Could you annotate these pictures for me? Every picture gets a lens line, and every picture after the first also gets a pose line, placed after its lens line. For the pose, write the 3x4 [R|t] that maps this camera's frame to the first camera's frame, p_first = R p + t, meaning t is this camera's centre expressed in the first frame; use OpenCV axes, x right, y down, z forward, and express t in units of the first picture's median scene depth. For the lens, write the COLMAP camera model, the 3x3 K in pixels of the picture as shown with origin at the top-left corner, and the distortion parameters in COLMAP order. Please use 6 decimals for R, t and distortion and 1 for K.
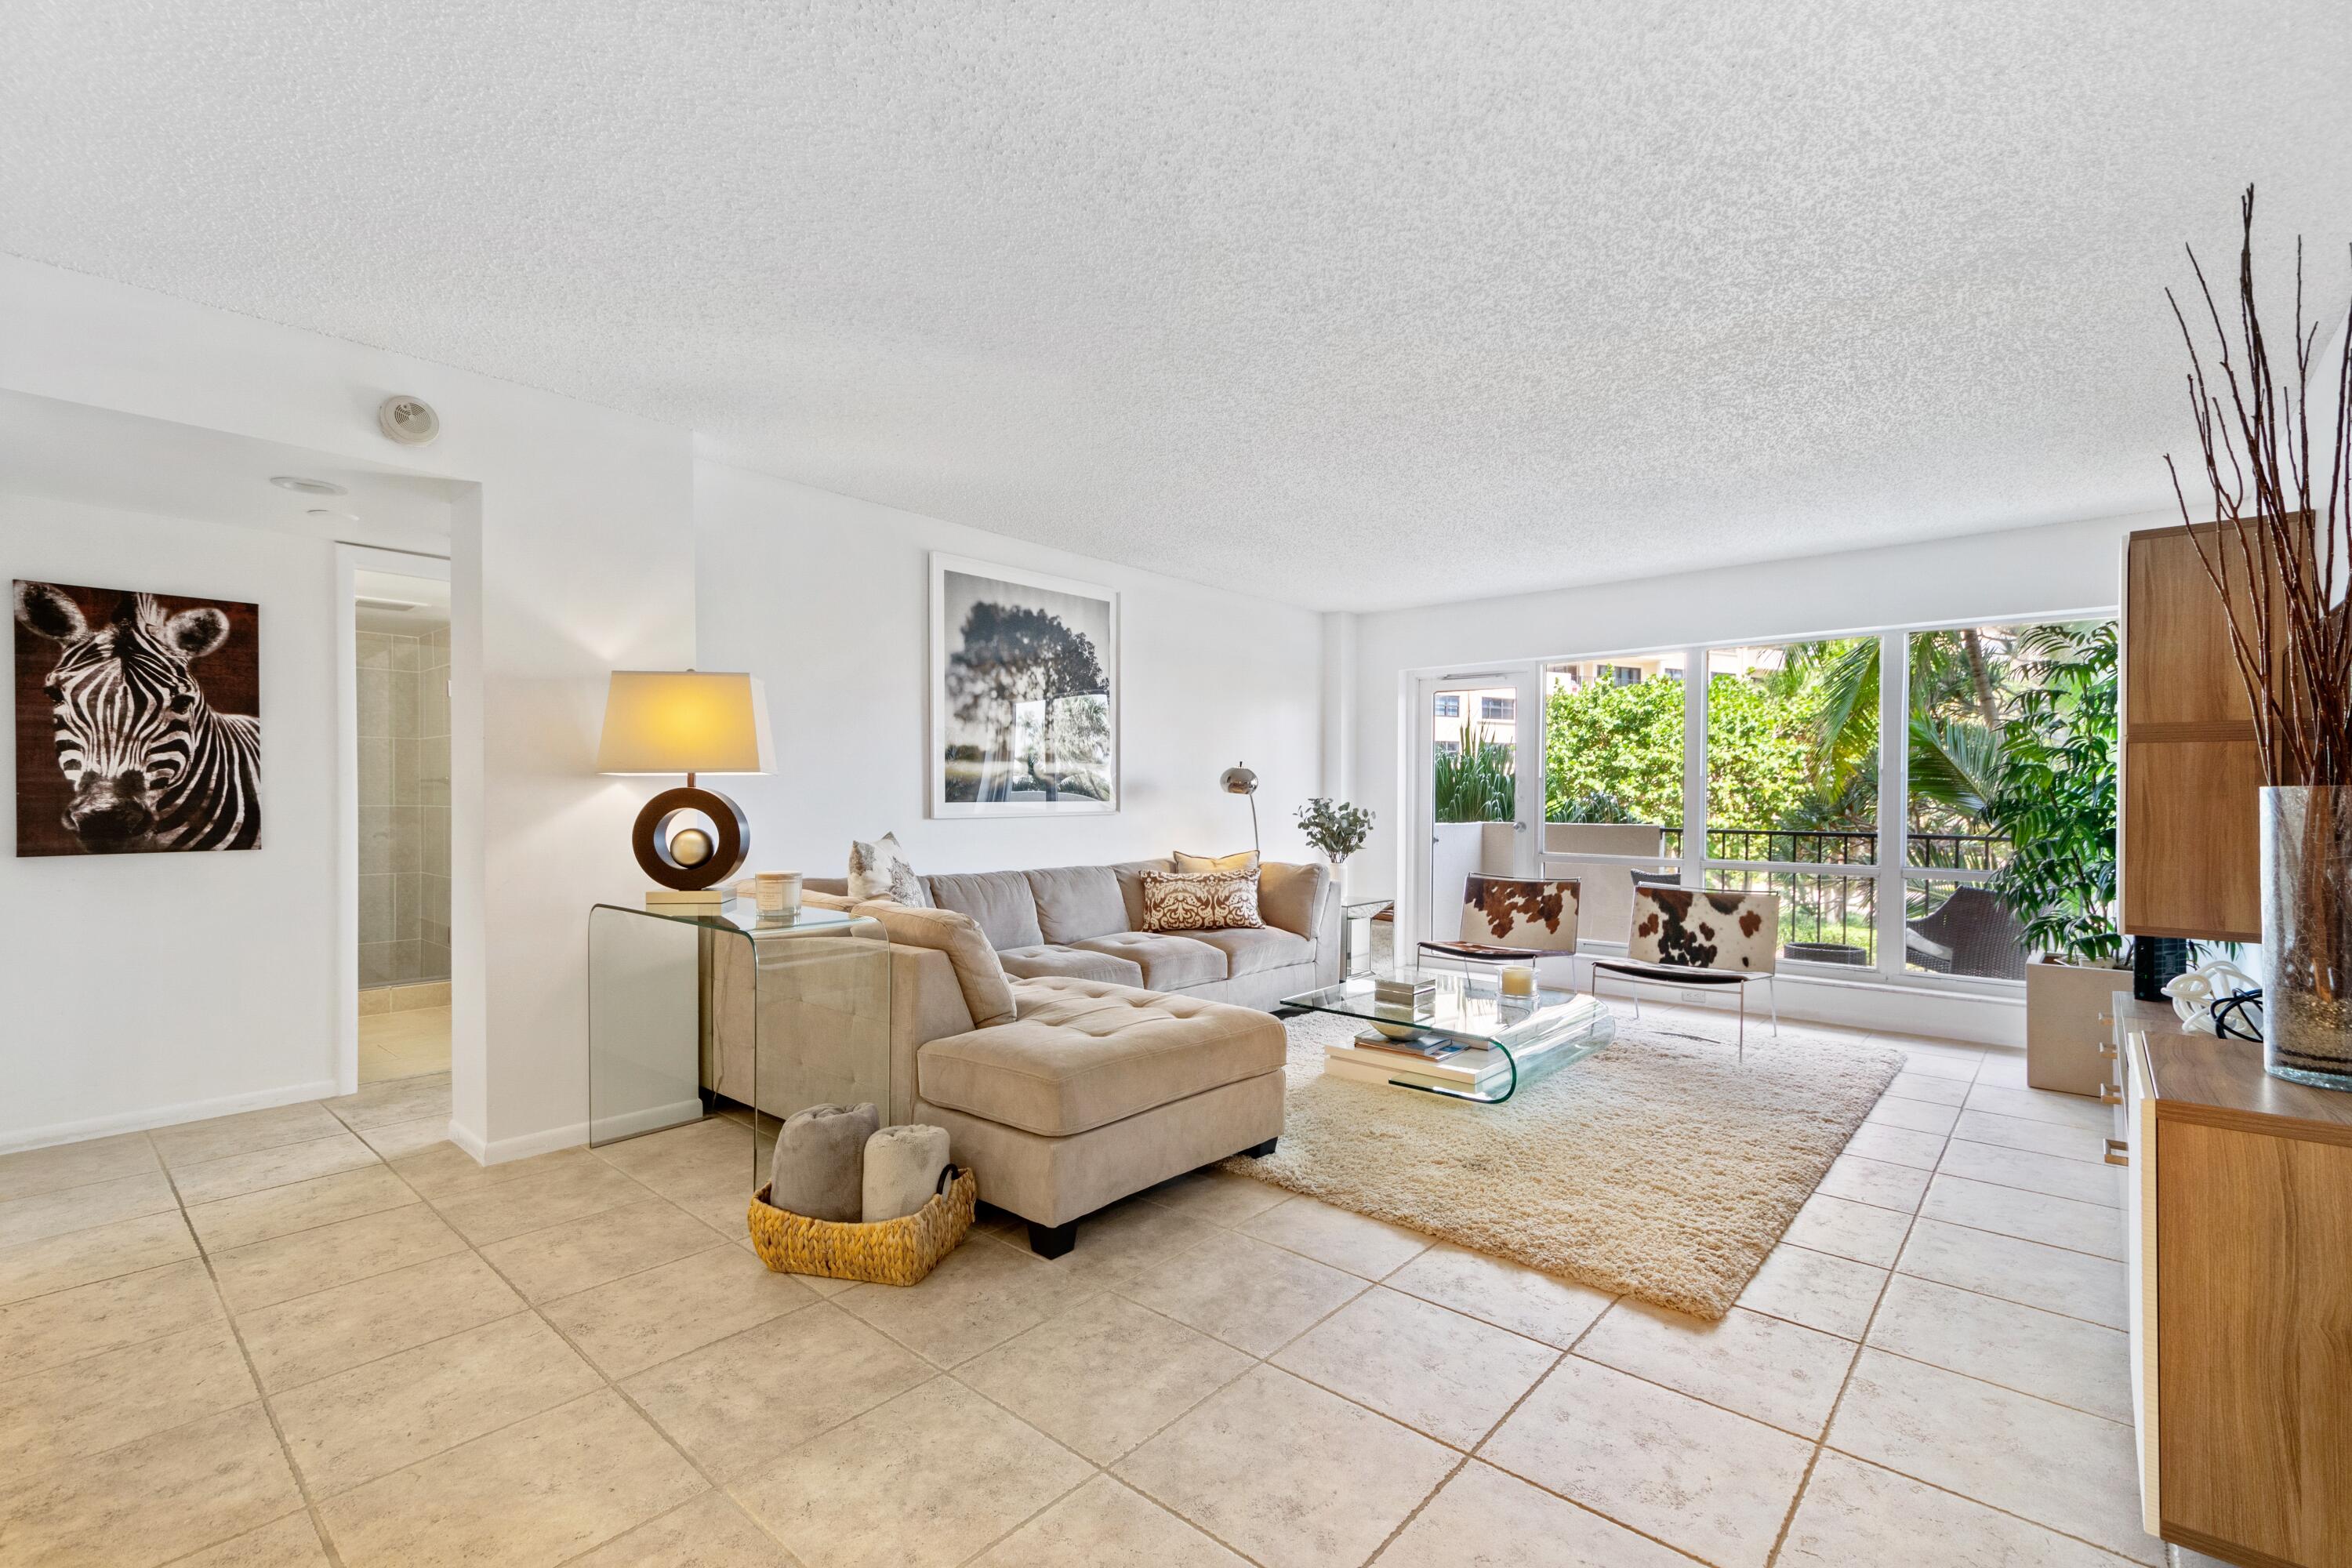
lens RADIAL K [[1036.5, 0, 1173.6], [0, 1036.5, 793.4], [0, 0, 1]] dist [0.006854, 0.000685]
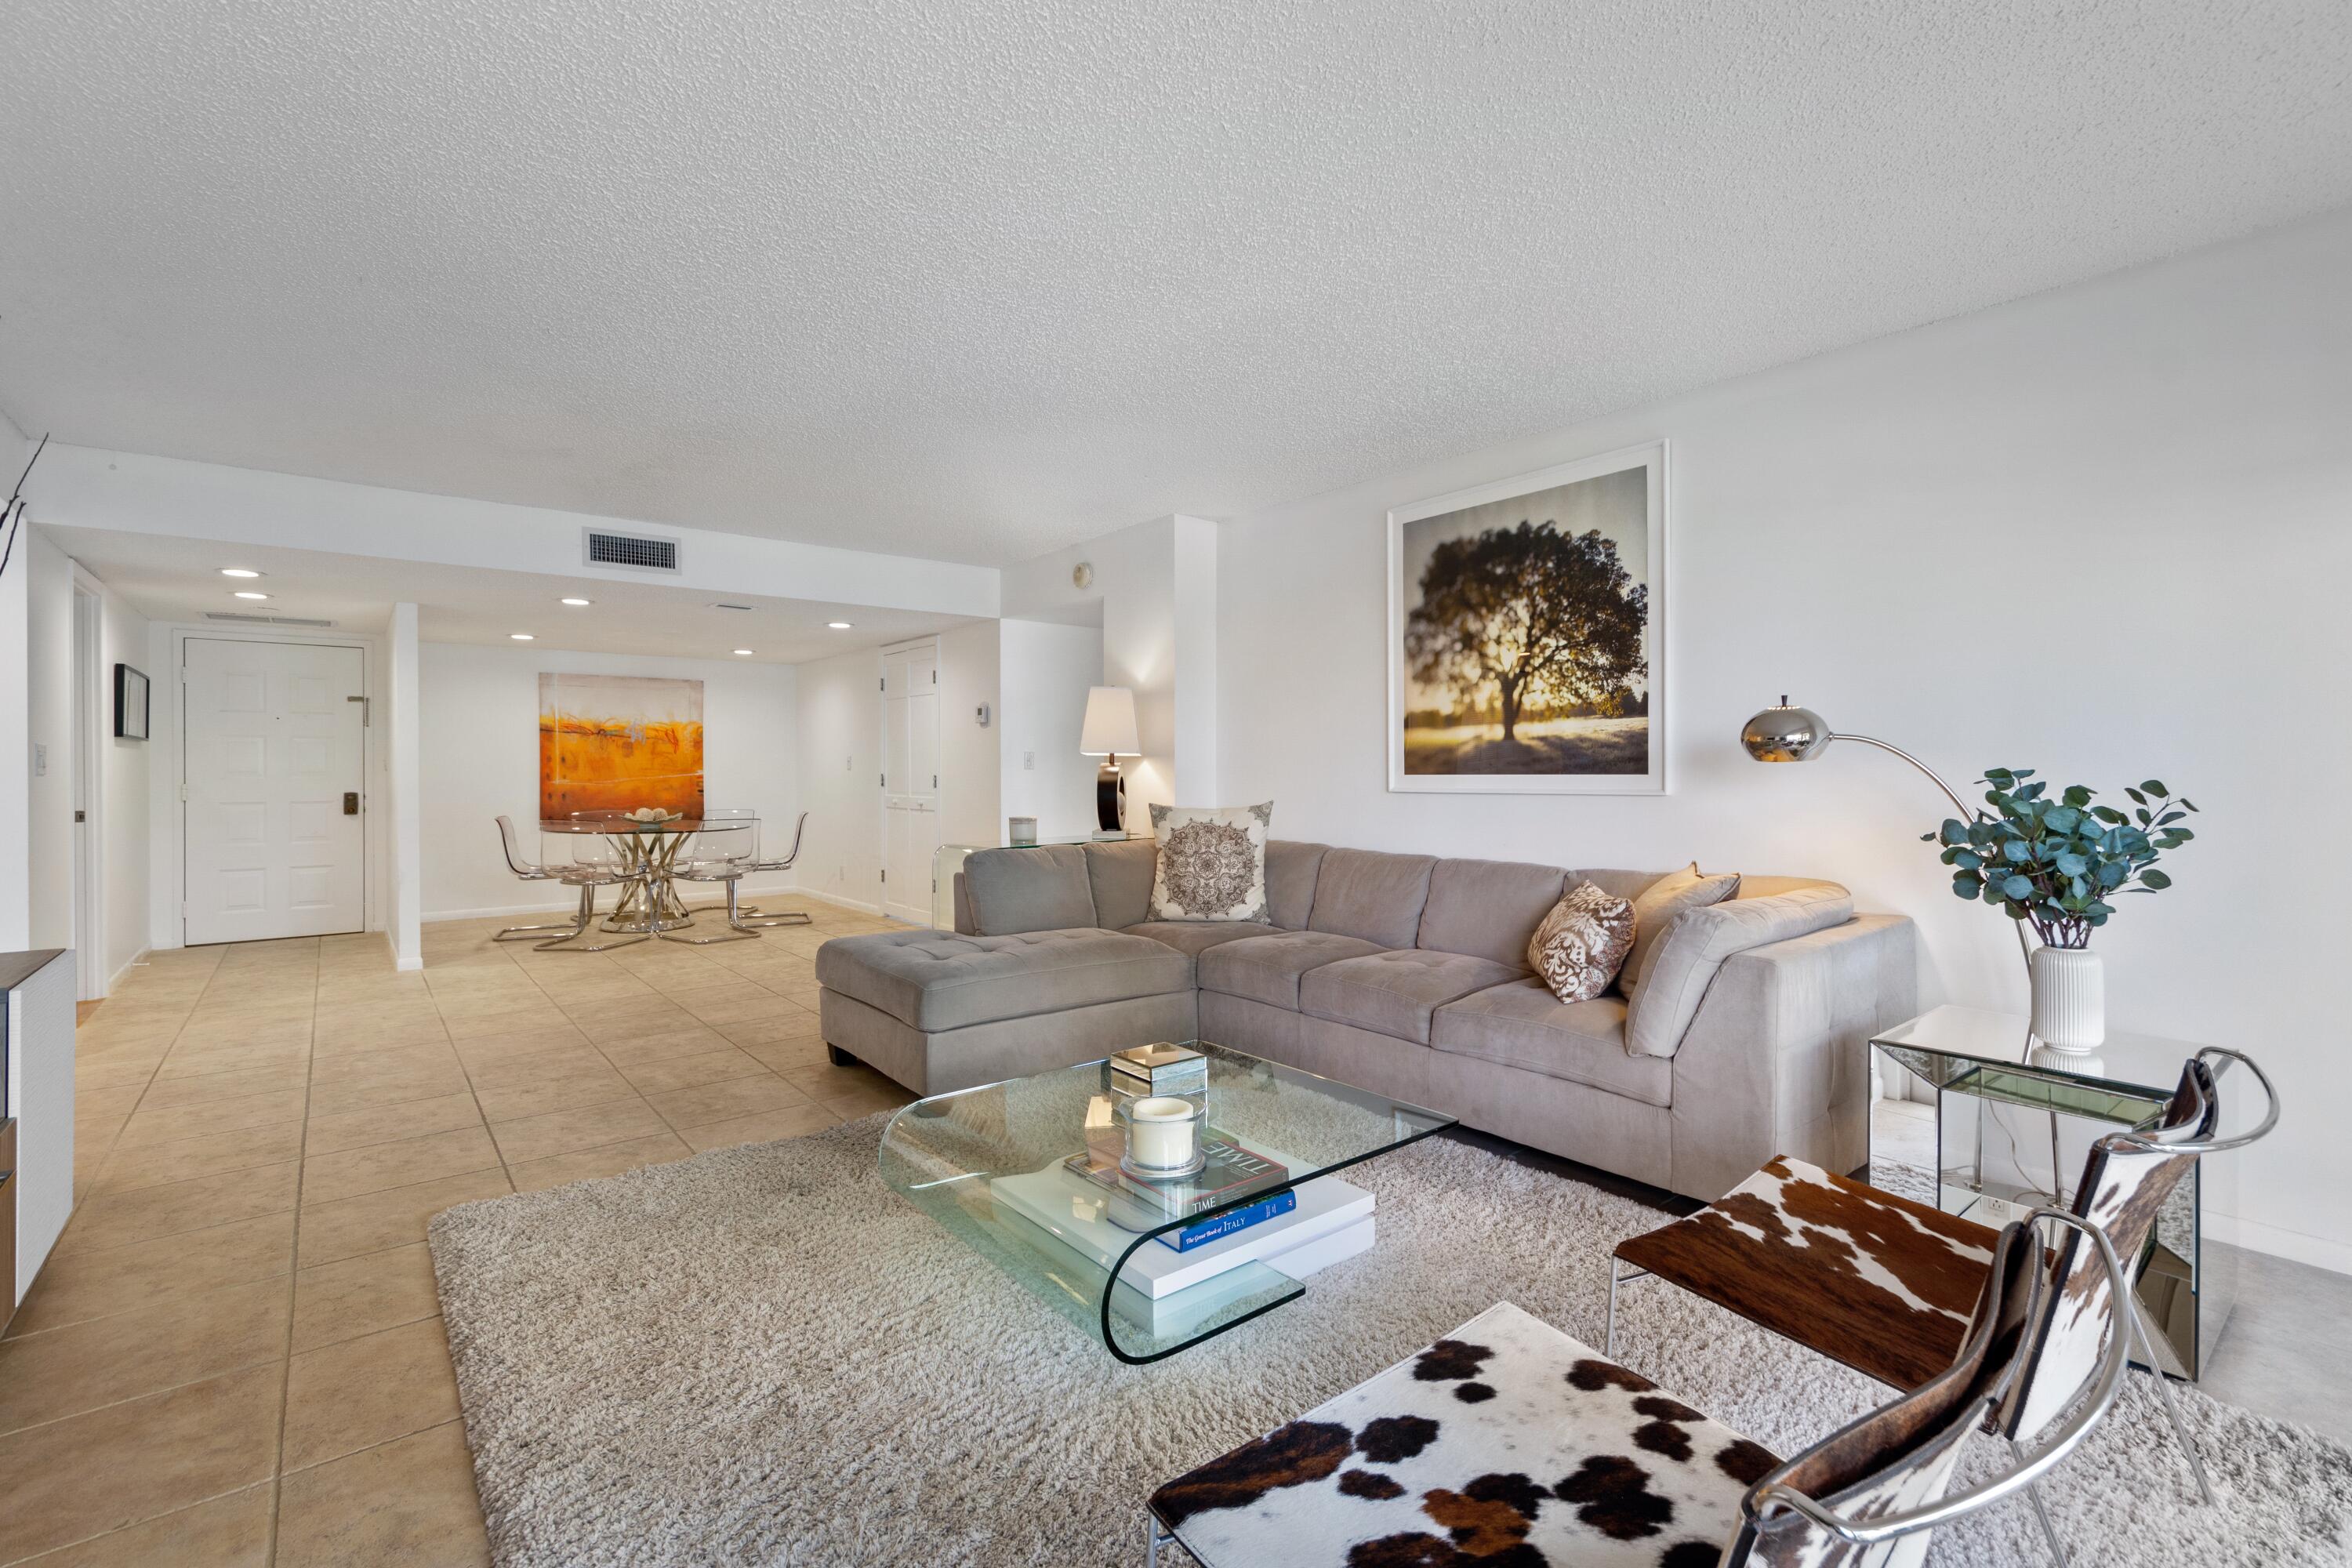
lens RADIAL K [[1036.5, 0, 1189.8], [0, 1036.5, 771.5], [0, 0, 1]] dist [0.006854, 0.000685]
pose [[-0.158496, 0.001651, -0.987358, 0.695224], [0.003813, 0.999992, 0.001060, 0.004126], [0.987352, -0.003597, -0.158501, 0.920120]]
